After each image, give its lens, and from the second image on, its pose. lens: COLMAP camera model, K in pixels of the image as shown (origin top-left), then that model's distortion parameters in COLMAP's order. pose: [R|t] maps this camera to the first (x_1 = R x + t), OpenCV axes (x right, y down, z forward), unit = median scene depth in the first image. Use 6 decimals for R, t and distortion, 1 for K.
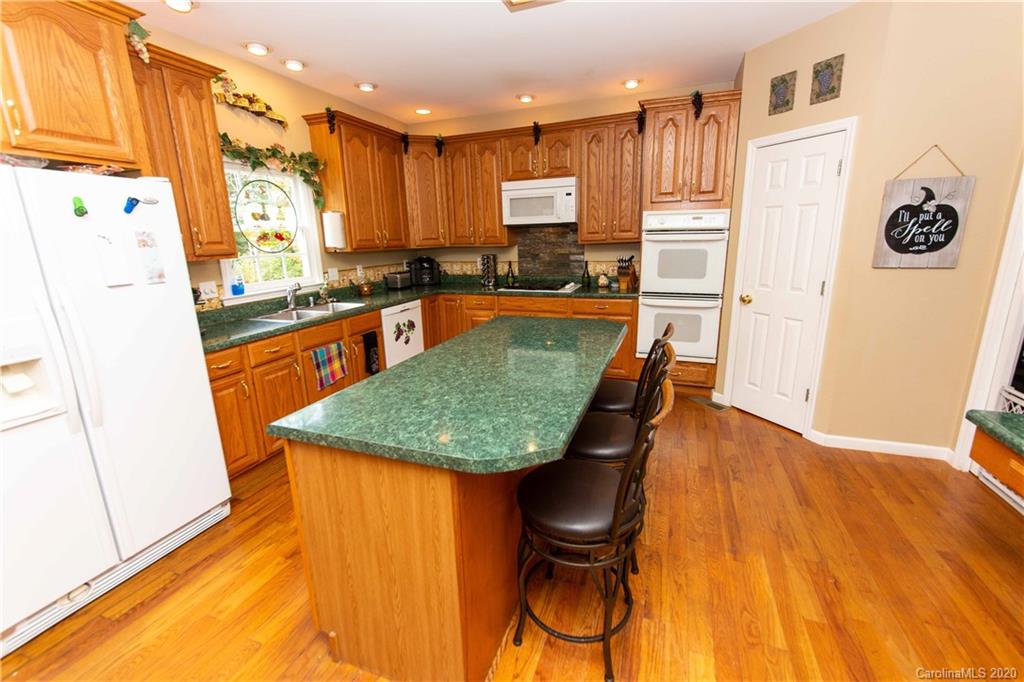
lens RADIAL K [[432.2, 0, 509.9], [0, 432.2, 335.5], [0, 0, 1]] dist [-0.001291, -0.000279]
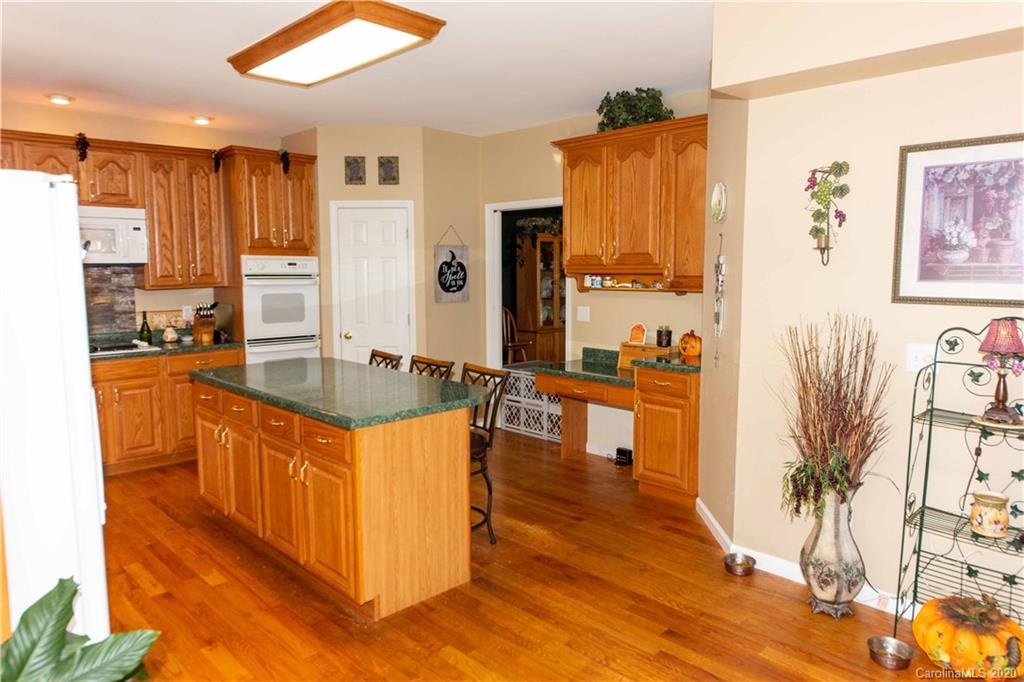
lens RADIAL K [[688.6, 0, 511.5], [0, 688.6, 342.0], [0, 0, 1]] dist [0.005430, 0.001540]
pose [[0.418735, -0.075702, 0.904948, -0.846390], [0.201196, 0.979487, -0.011159, 0.035902], [-0.885540, 0.186745, 0.425376, -0.133958]]
